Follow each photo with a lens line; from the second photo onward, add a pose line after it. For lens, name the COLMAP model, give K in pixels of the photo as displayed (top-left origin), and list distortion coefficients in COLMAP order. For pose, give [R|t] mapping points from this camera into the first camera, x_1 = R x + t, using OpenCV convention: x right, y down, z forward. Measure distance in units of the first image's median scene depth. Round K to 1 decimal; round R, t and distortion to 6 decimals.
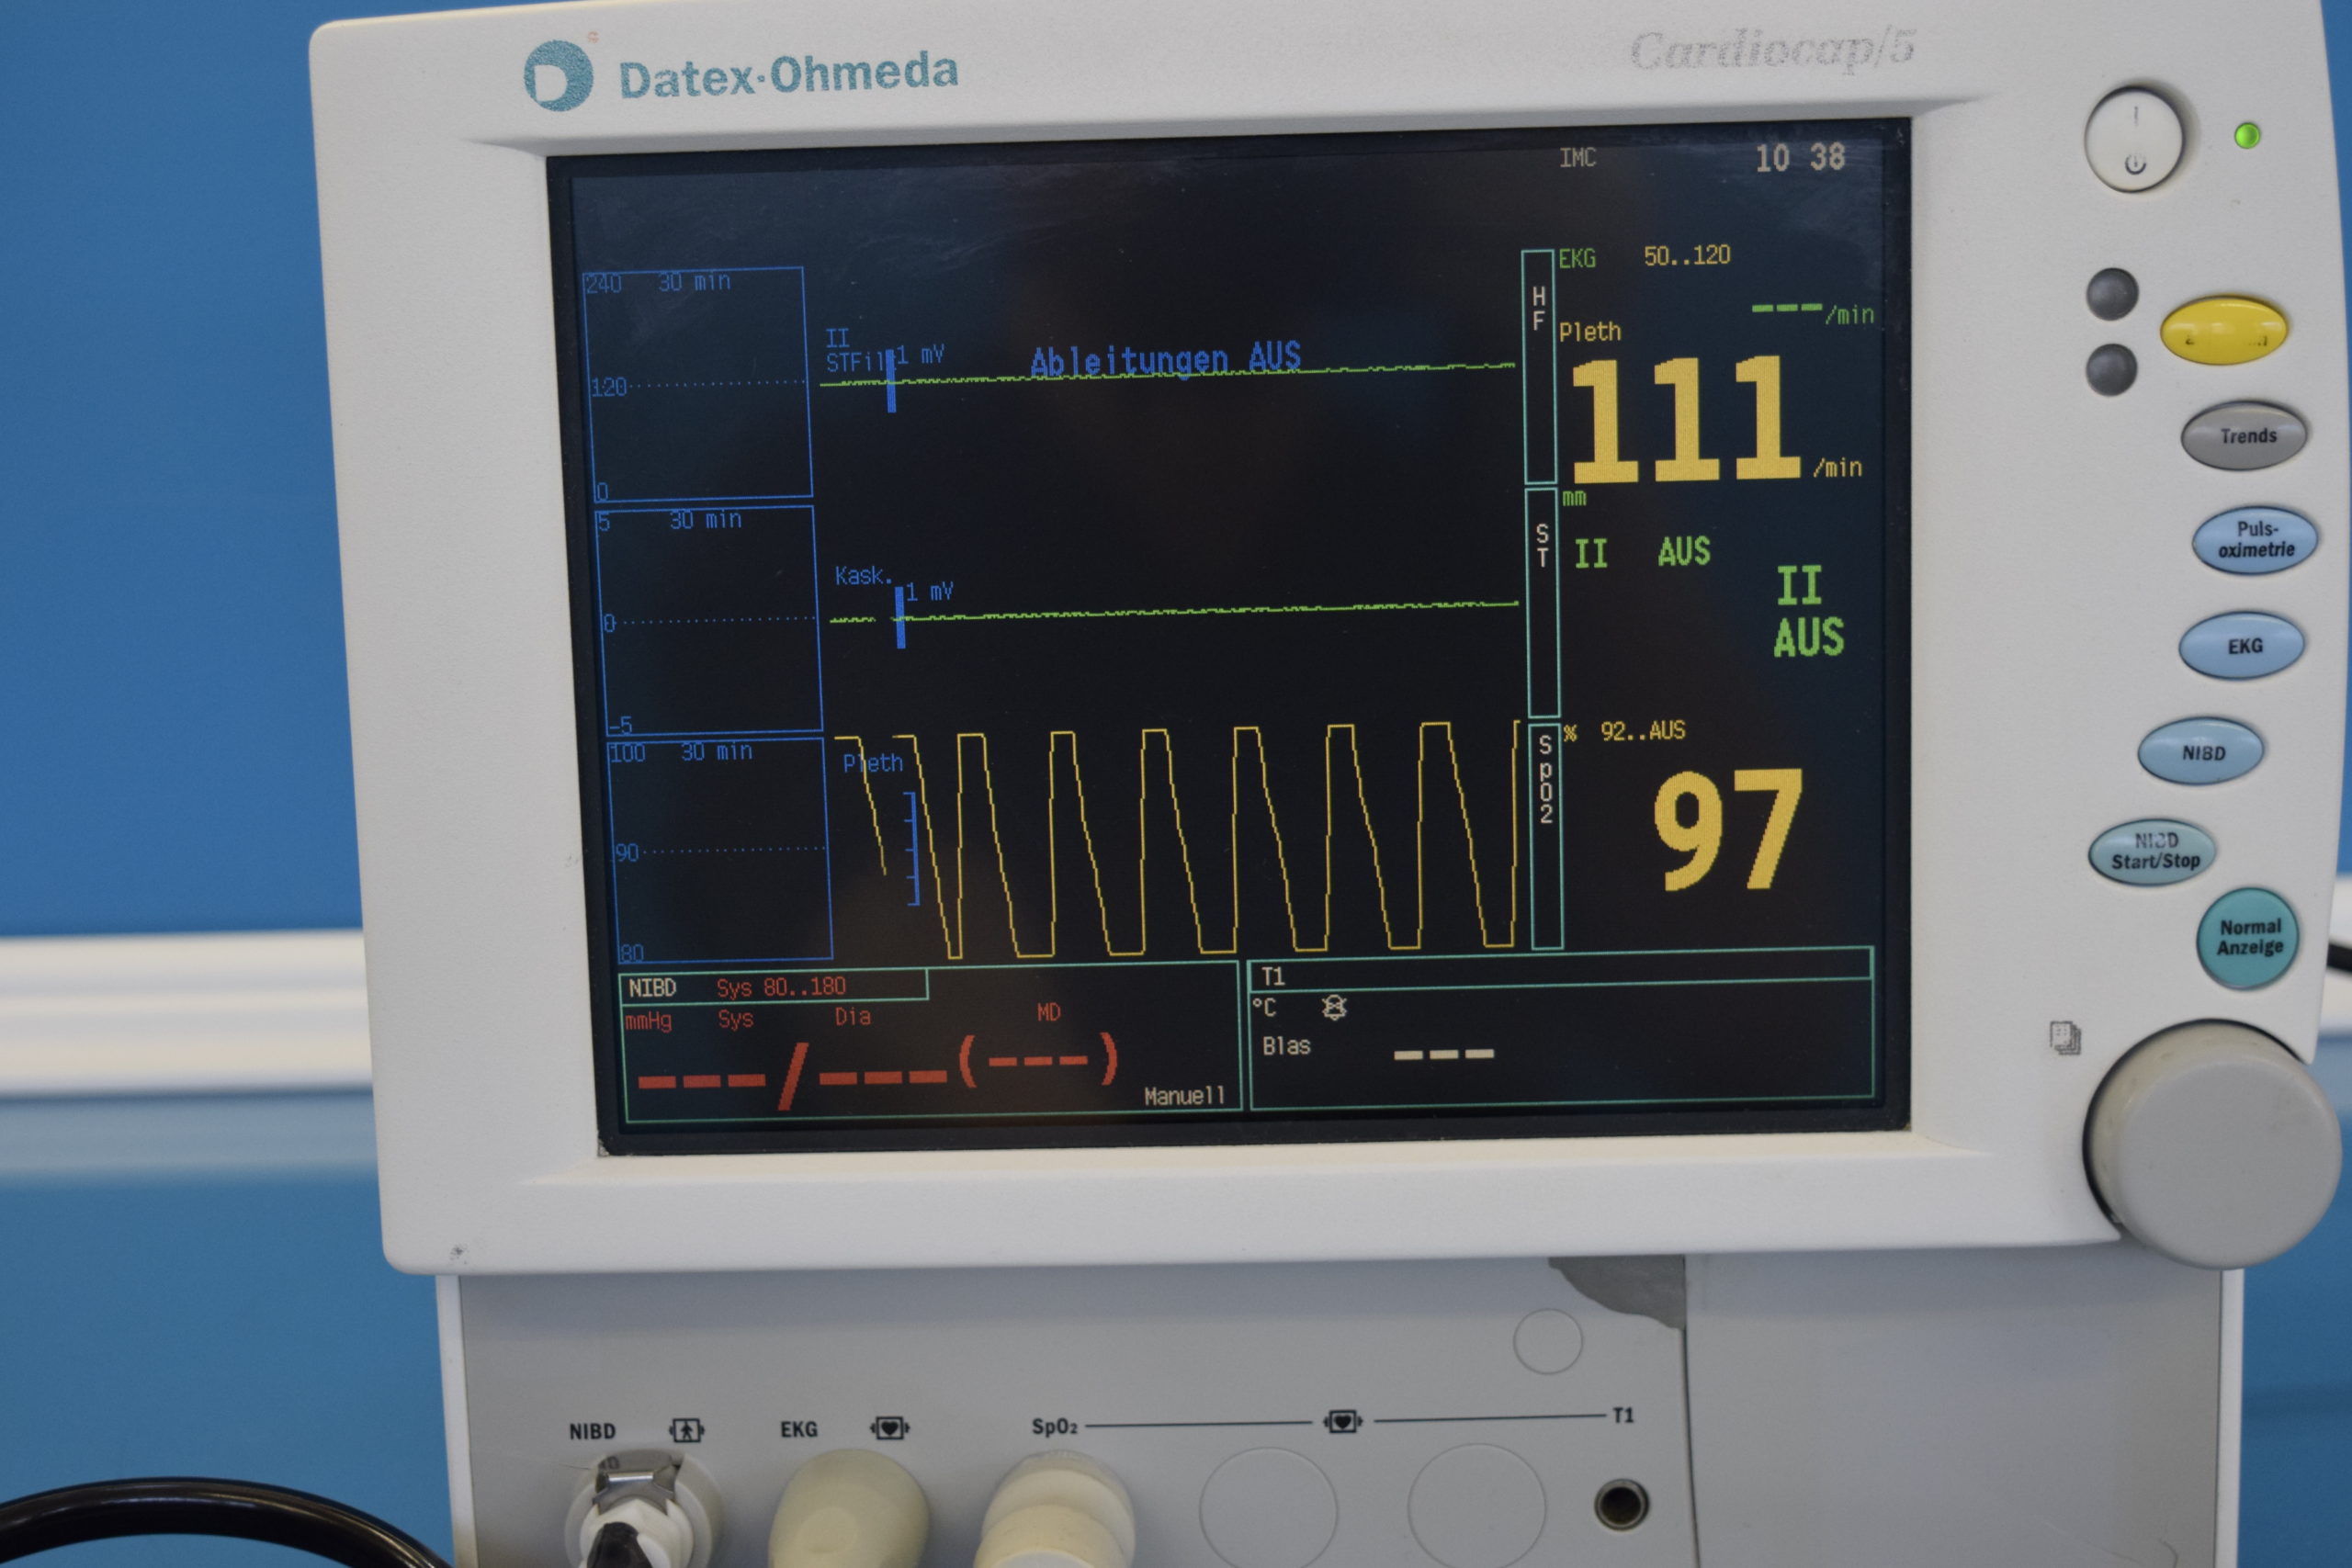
lens RADIAL K [[3709.8, 0, 1181.9], [0, 3709.8, 784.0], [0, 0, 1]] dist [-0.010531, 0.000000]
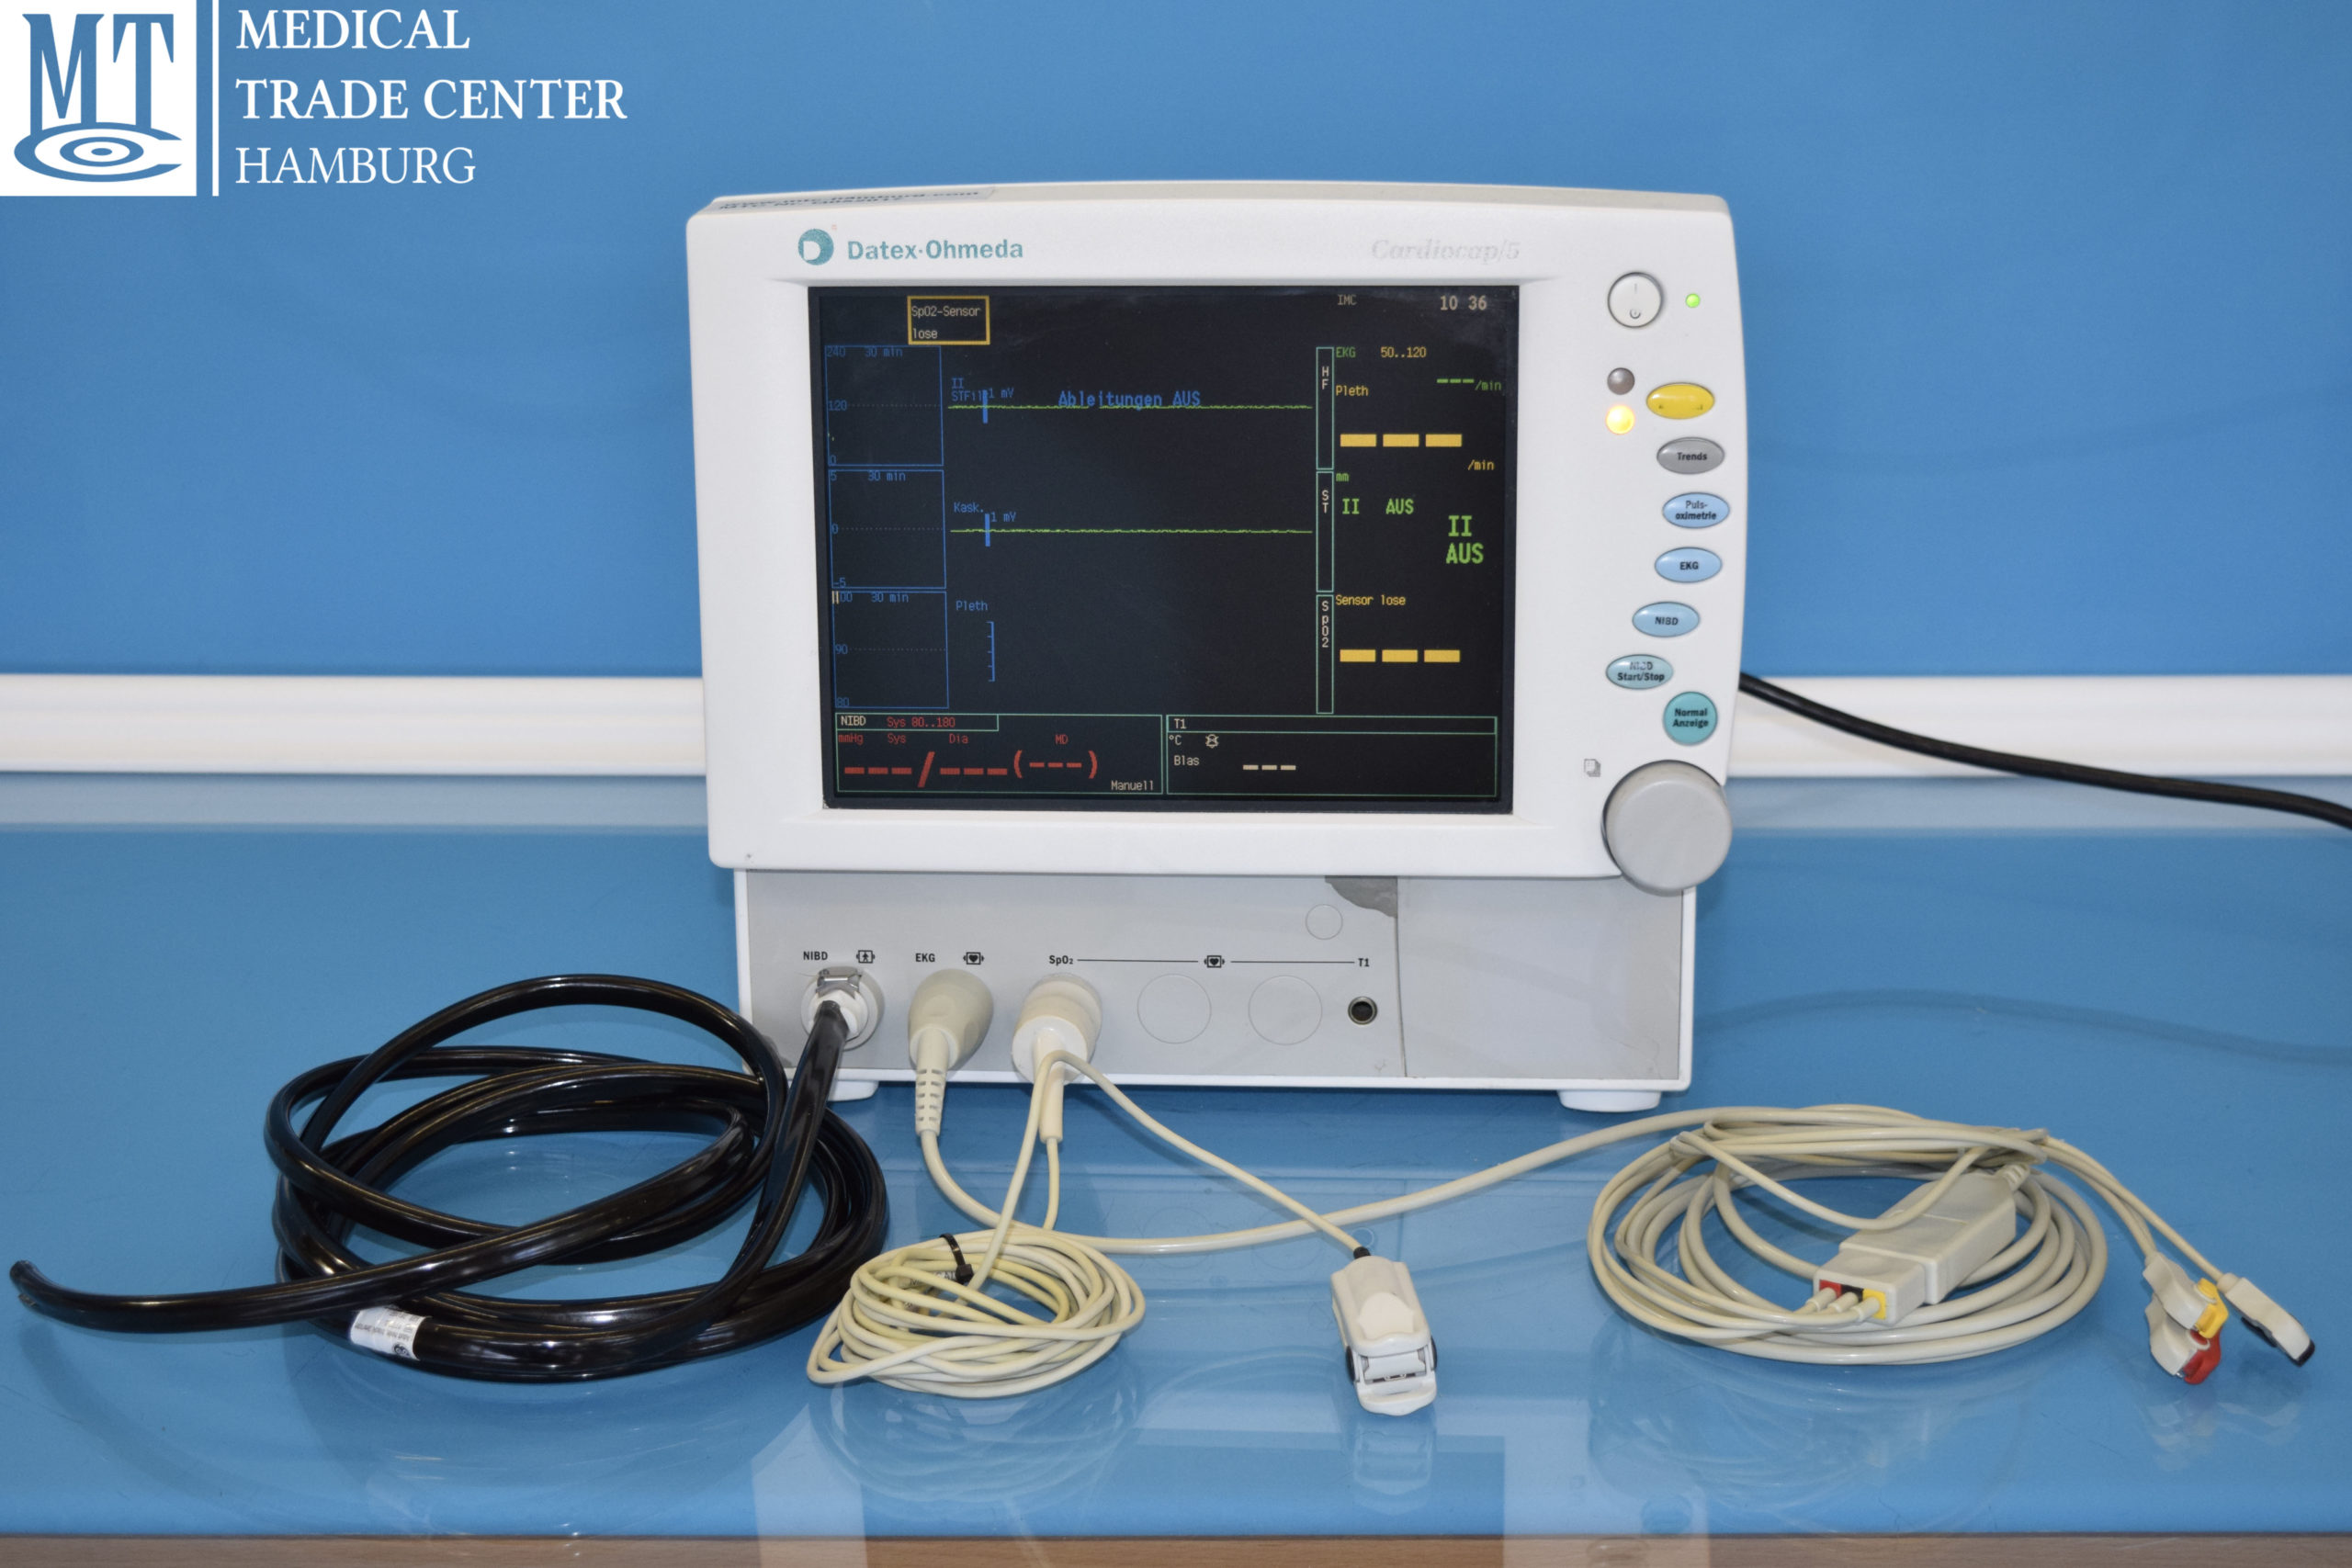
lens RADIAL K [[3709.8, 0, 1170.2], [0, 3709.8, 787.3], [0, 0, 1]] dist [-0.010531, 0.000000]
pose [[0.999053, 0.028158, -0.033161, 0.085337], [-0.025608, 0.996858, 0.074952, -0.058995], [0.035167, -0.074031, 0.996636, -0.911712]]
